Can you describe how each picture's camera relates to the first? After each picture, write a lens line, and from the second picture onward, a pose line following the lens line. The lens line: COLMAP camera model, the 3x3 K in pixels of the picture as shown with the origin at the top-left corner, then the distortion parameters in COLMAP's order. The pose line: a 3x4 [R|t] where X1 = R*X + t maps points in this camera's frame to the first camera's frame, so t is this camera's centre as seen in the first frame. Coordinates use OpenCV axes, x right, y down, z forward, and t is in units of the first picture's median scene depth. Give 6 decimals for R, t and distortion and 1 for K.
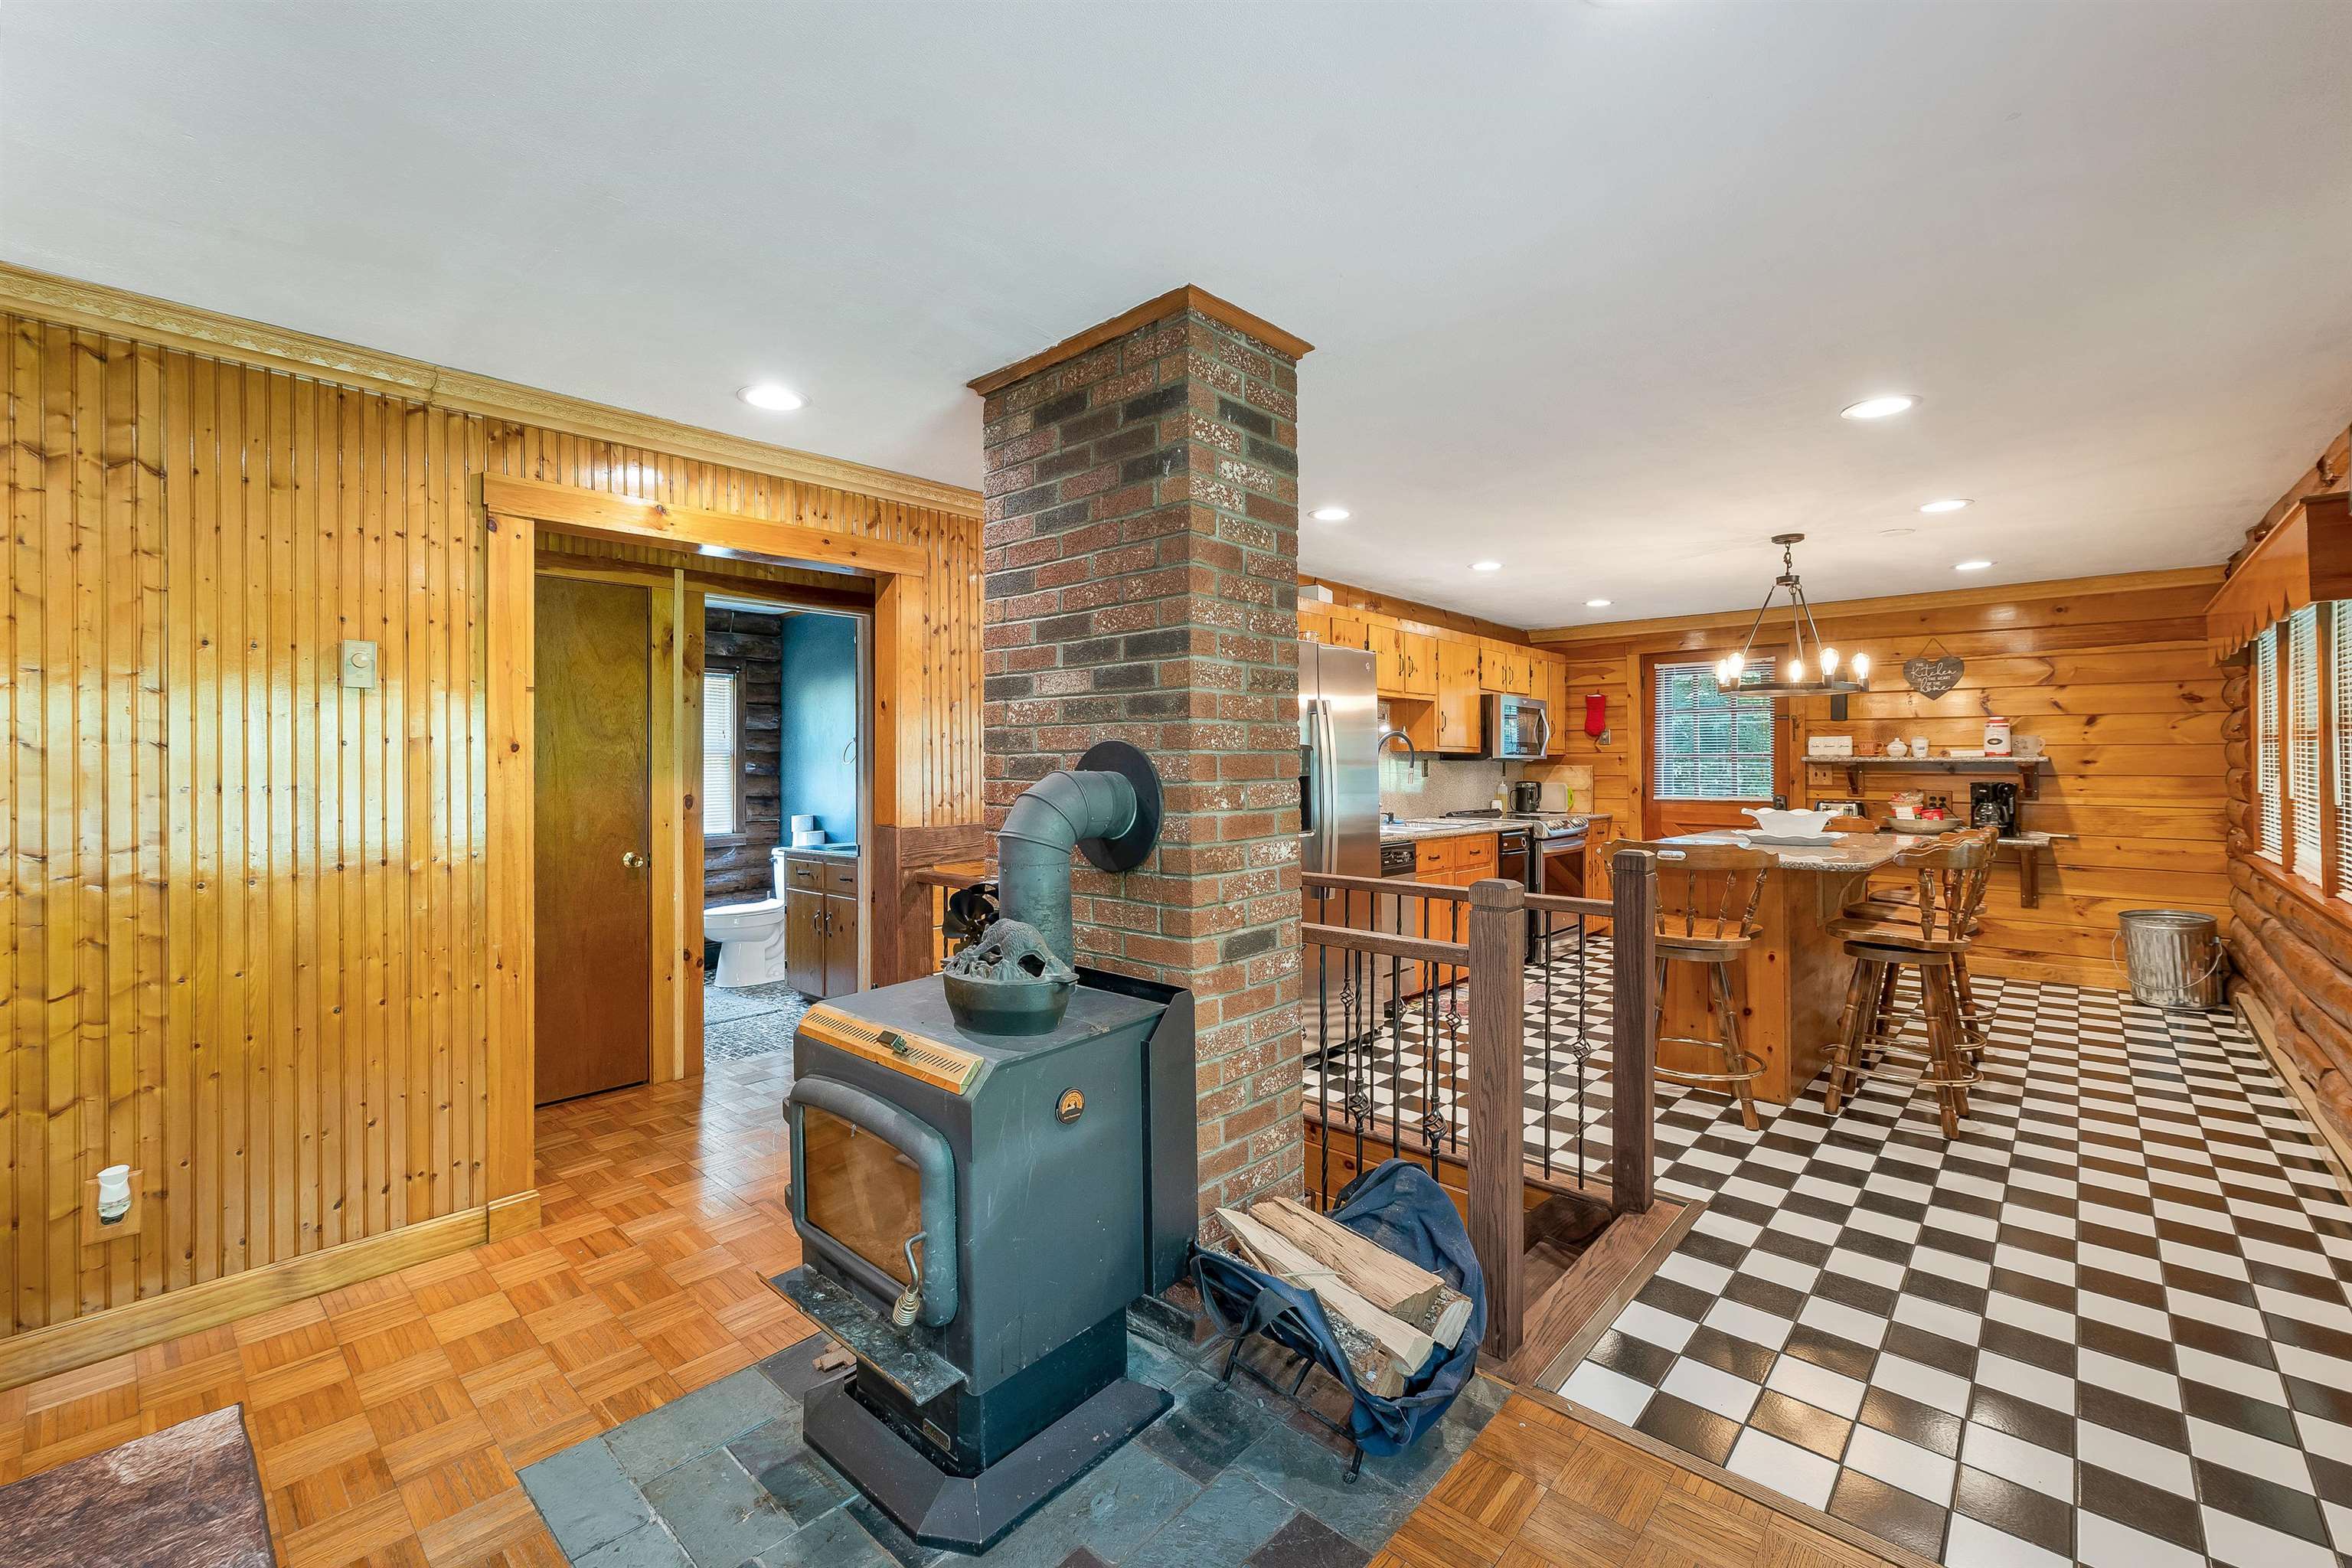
lens RADIAL K [[978.3, 0, 1184.2], [0, 978.3, 752.1], [0, 0, 1]] dist [-0.000769, 0.000647]
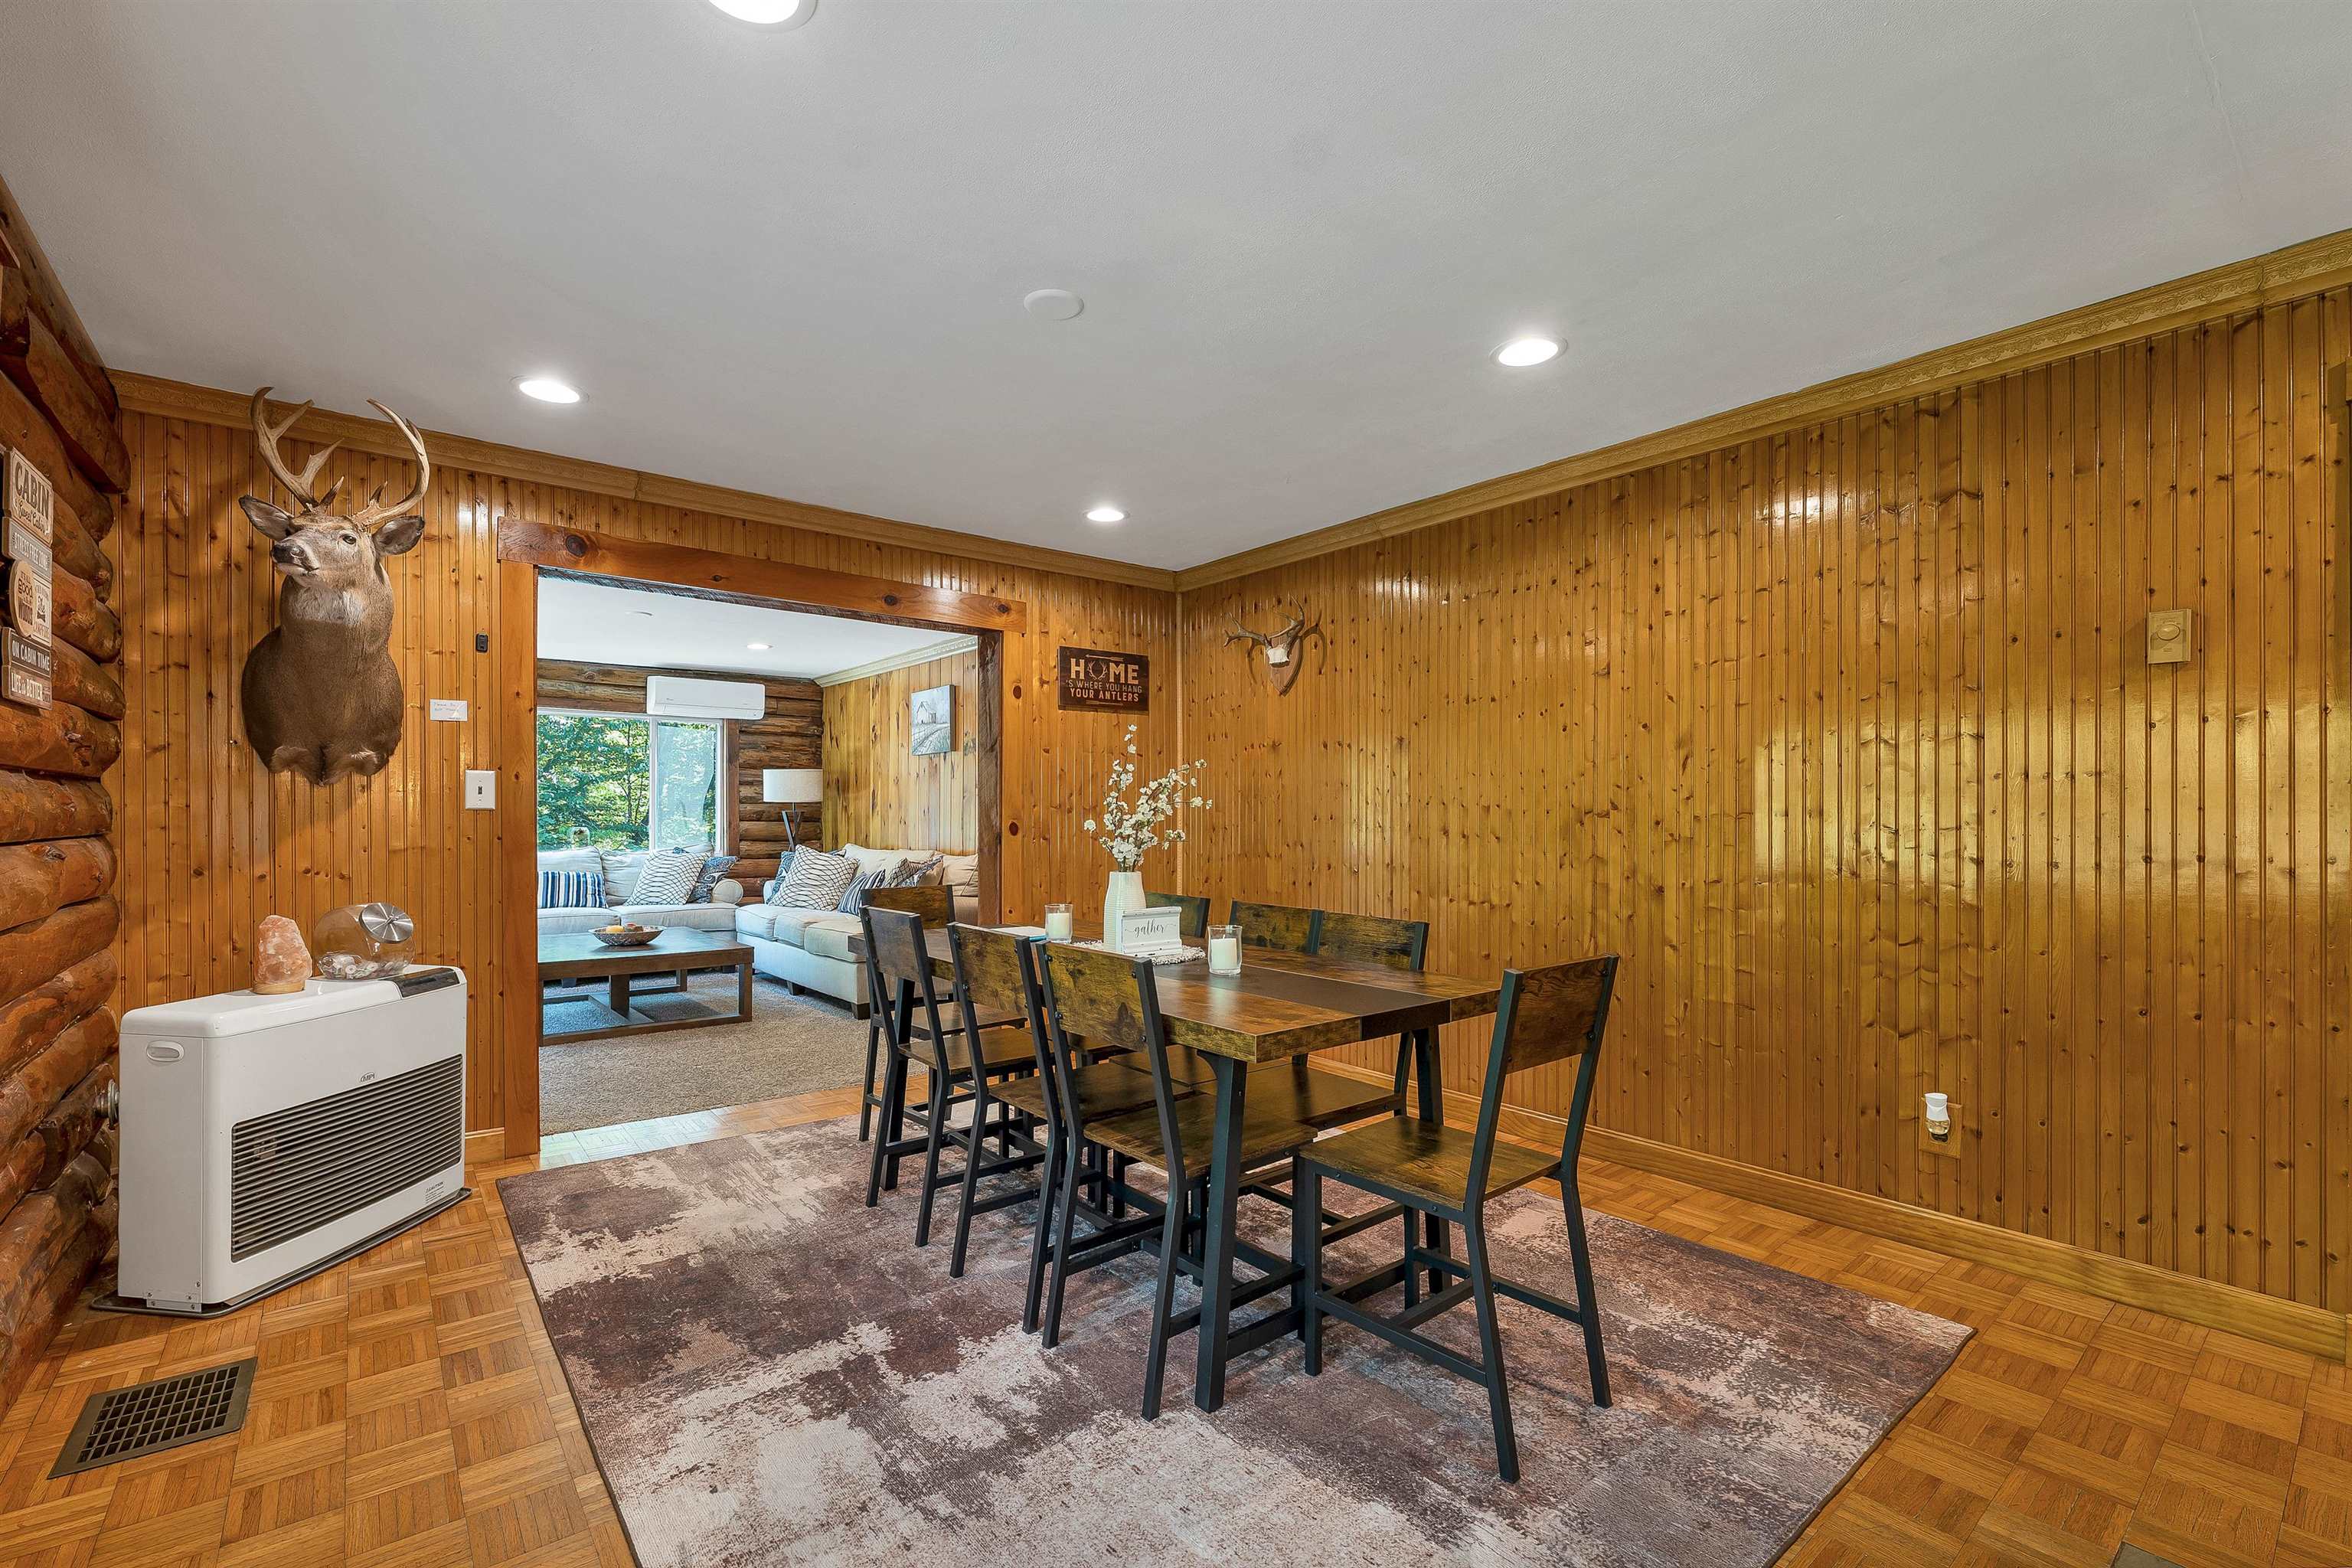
lens RADIAL K [[1001.8, 0, 1155.1], [0, 1001.8, 819.3], [0, 0, 1]] dist [-0.002257, 0.000161]
pose [[-0.150992, 0.006695, -0.988512, 0.208577], [0.005867, 0.999966, 0.005877, 0.066654], [0.988518, -0.004912, -0.151026, 0.207109]]
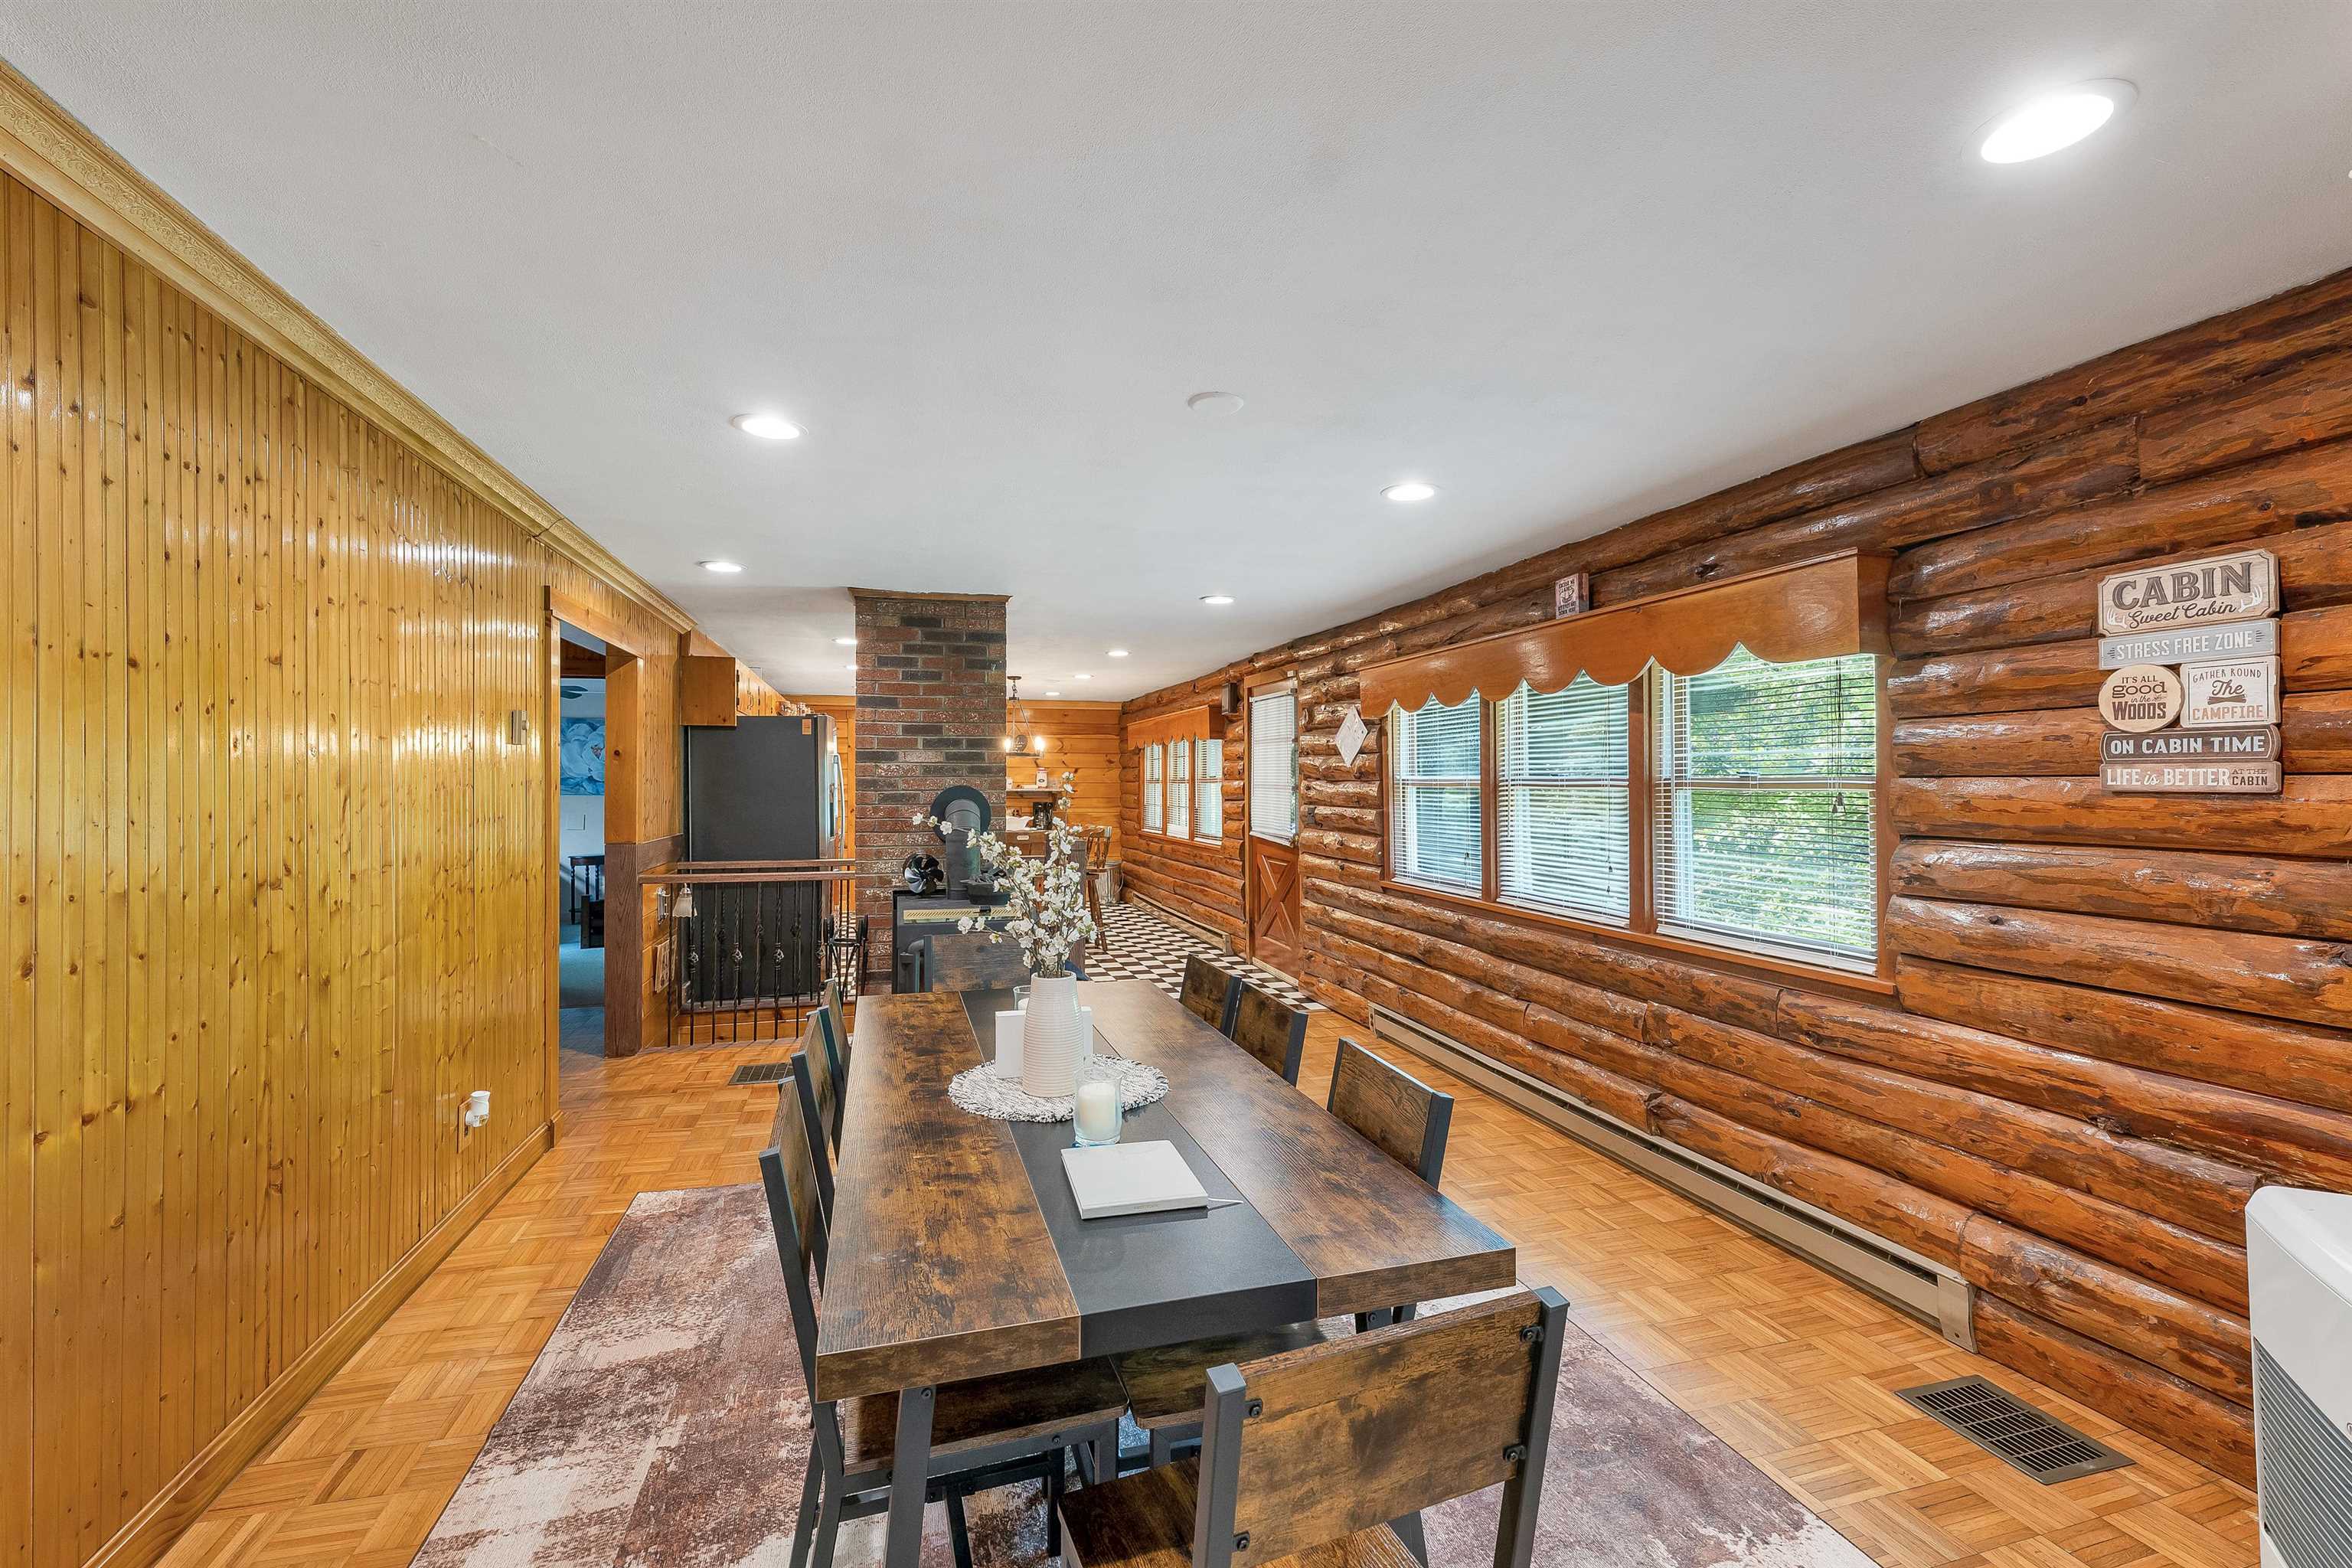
lens RADIAL K [[978.3, 0, 1160.3], [0, 978.3, 781.0], [0, 0, 1]] dist [-0.000769, 0.000647]
pose [[0.534769, 0.004267, 0.844987, -1.463347], [-0.005541, 0.999983, -0.001543, -0.018028], [-0.844980, -0.003857, 0.534784, -0.471459]]
